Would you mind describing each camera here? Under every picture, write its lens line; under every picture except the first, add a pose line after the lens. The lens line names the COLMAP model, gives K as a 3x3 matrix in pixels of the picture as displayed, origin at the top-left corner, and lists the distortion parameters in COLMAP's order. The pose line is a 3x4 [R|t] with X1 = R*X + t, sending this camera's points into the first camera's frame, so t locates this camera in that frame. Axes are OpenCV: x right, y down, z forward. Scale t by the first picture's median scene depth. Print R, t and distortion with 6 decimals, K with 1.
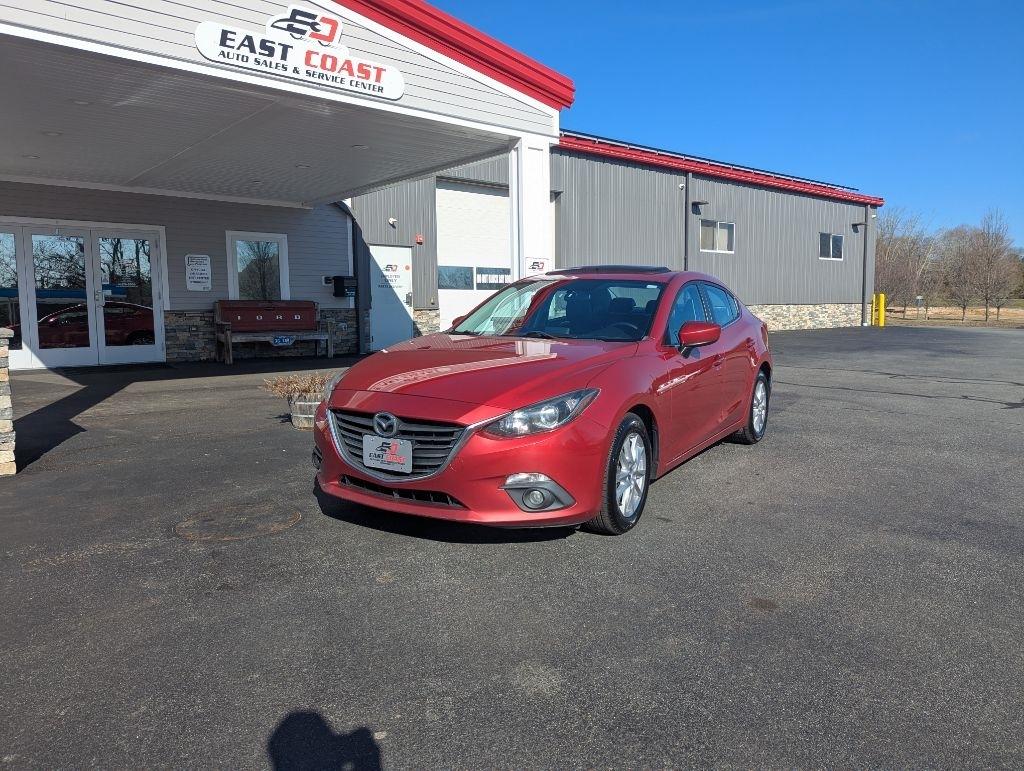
lens RADIAL K [[720.7, 0, 530.5], [0, 720.7, 381.3], [0, 0, 1]] dist [0.055011, -0.047800]
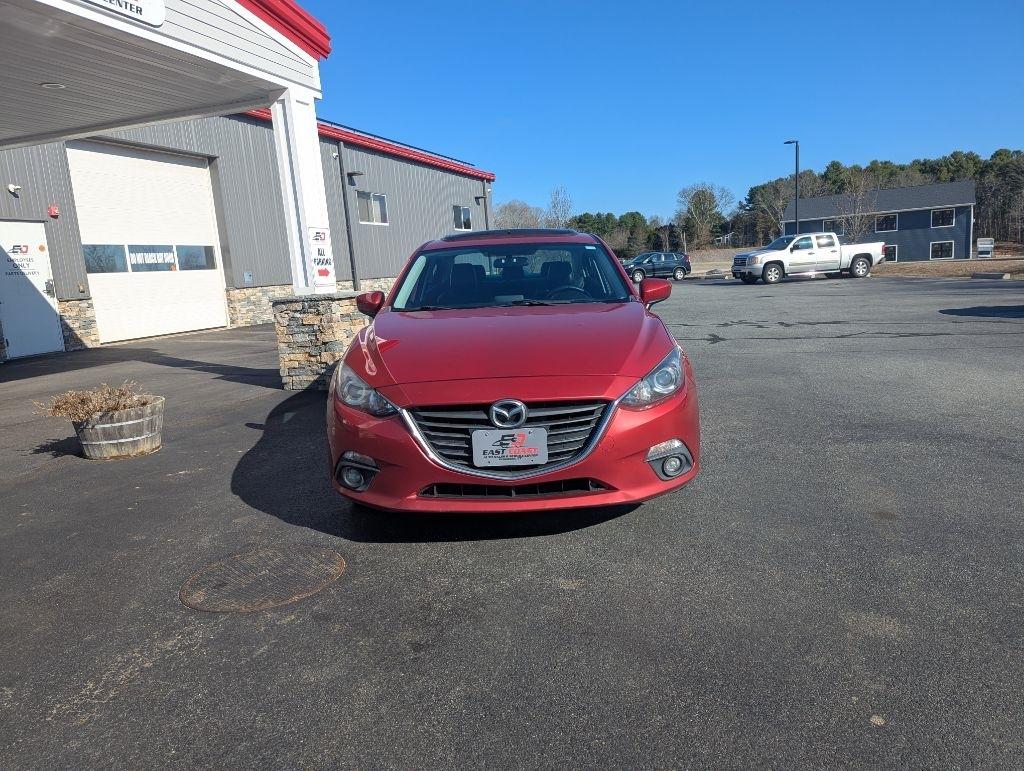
lens RADIAL K [[720.7, 0, 508.1], [0, 720.7, 389.5], [0, 0, 1]] dist [0.055011, -0.047800]
pose [[0.862994, -0.131563, 0.487784, -0.298578], [0.110169, 0.991269, 0.072449, -0.014918], [-0.493056, -0.008784, 0.869953, 0.125730]]
